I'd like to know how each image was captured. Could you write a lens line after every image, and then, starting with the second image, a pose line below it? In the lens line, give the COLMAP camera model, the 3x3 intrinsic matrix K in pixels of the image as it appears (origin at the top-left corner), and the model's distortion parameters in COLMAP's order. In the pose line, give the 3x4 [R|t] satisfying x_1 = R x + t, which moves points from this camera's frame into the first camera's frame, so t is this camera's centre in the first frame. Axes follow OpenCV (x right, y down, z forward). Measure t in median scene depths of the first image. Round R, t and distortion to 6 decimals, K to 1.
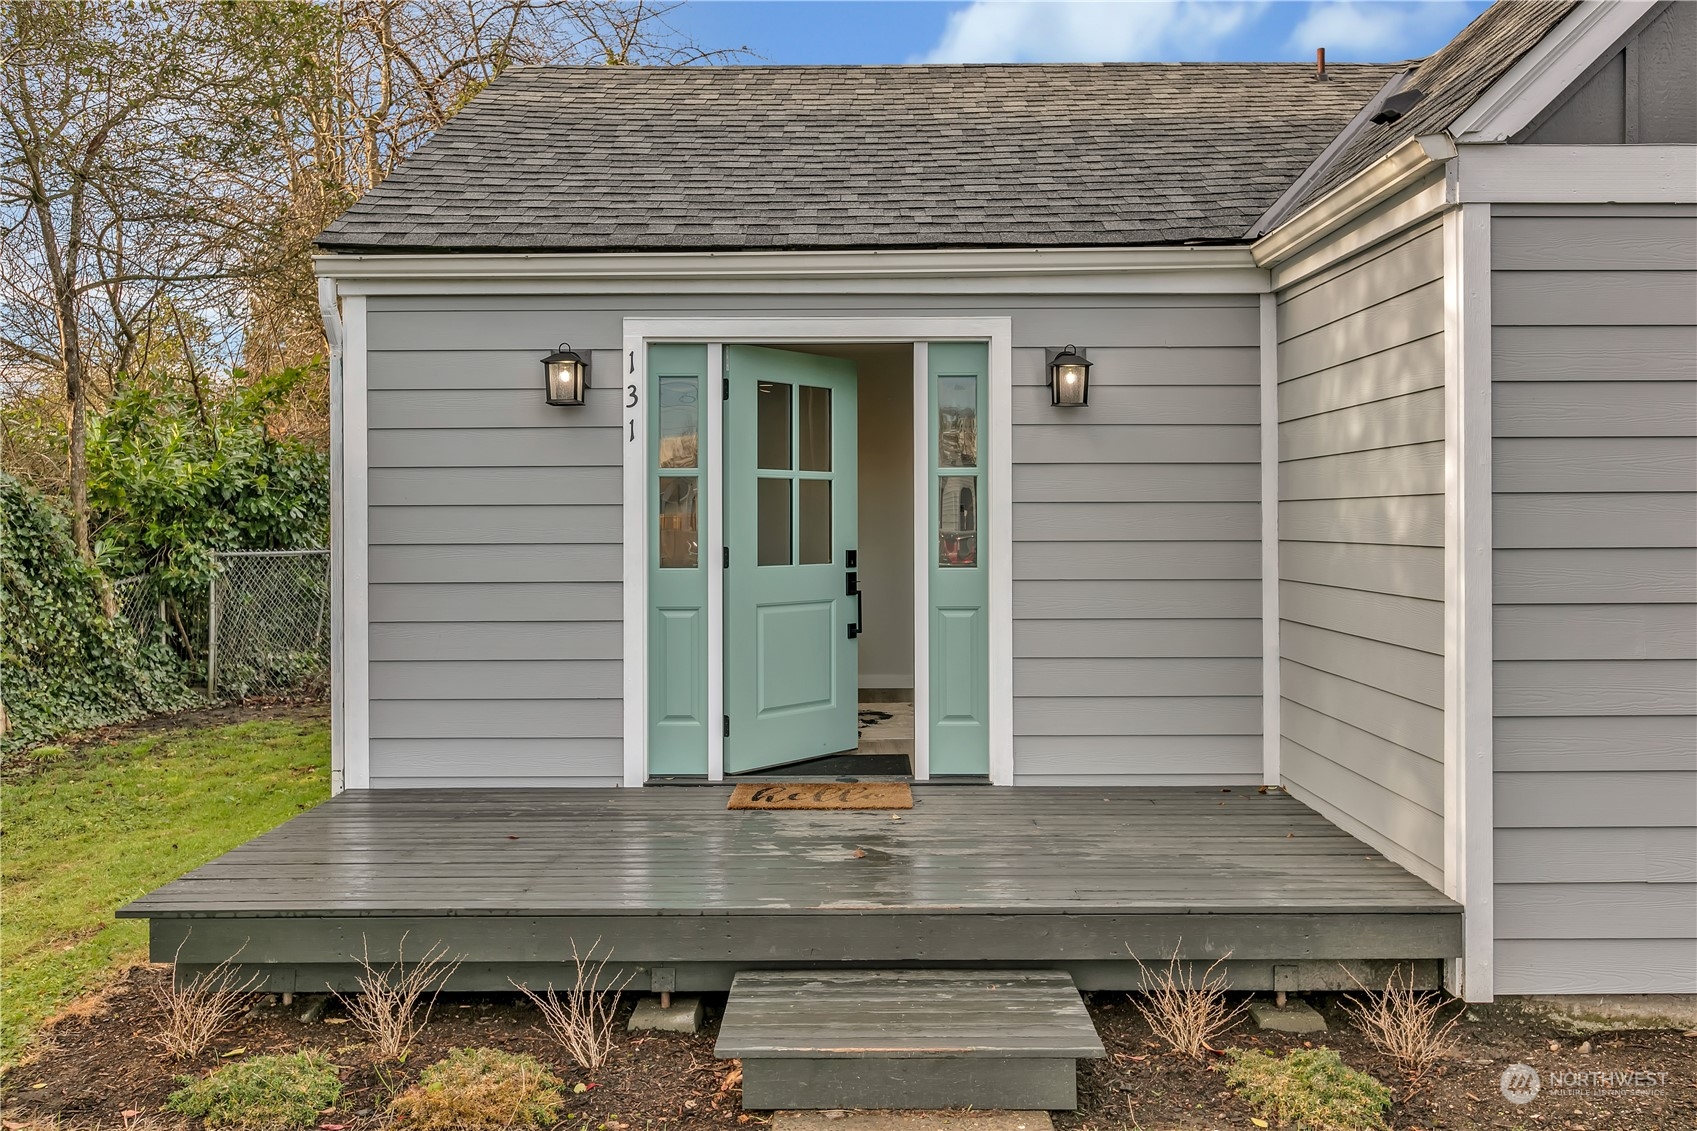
lens RADIAL K [[1372.8, 0, 847.1], [0, 1372.8, 514.4], [0, 0, 1]] dist [0.063493, 0.002015]
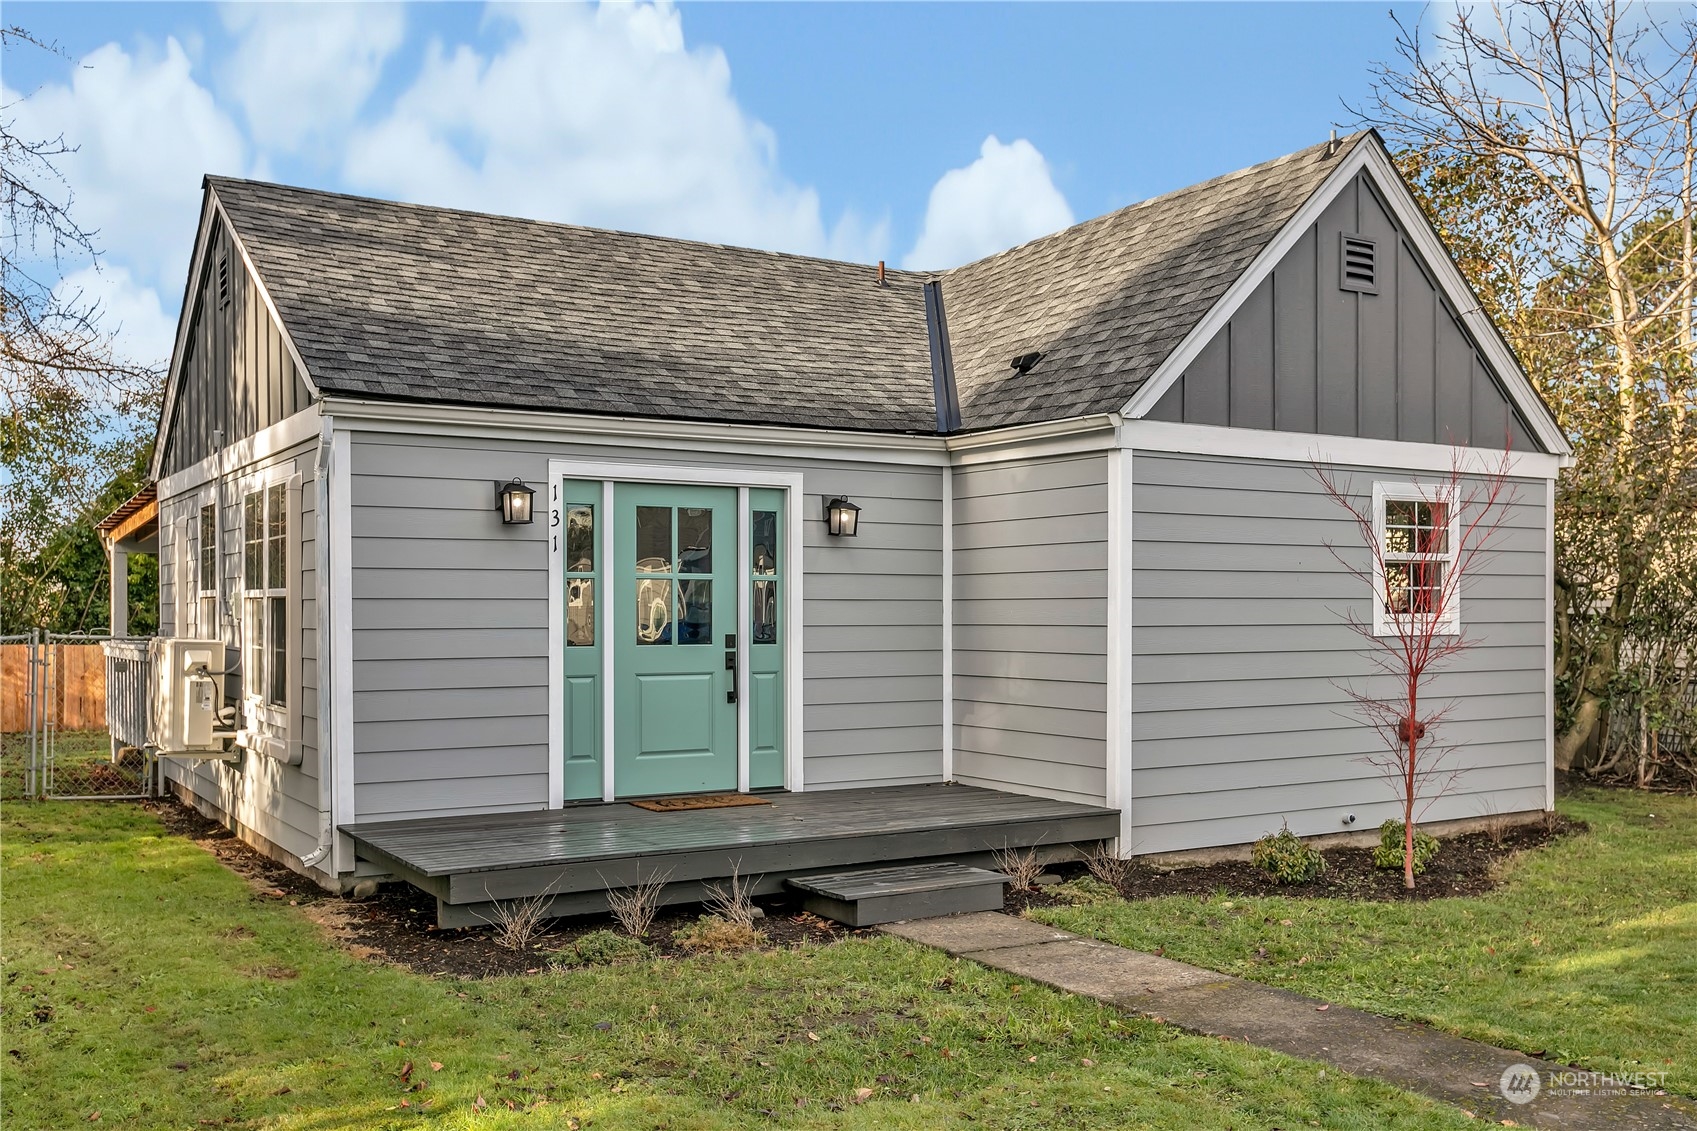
lens RADIAL K [[1543.3, 0, 848.2], [0, 1543.3, 622.3], [0, 0, 1]] dist [0.007694, 0.005446]
pose [[0.850721, -0.001578, 0.525615, -0.703980], [-0.003949, 0.999948, 0.009393, 0.000213], [-0.525602, -0.010067, 0.850671, -0.428198]]
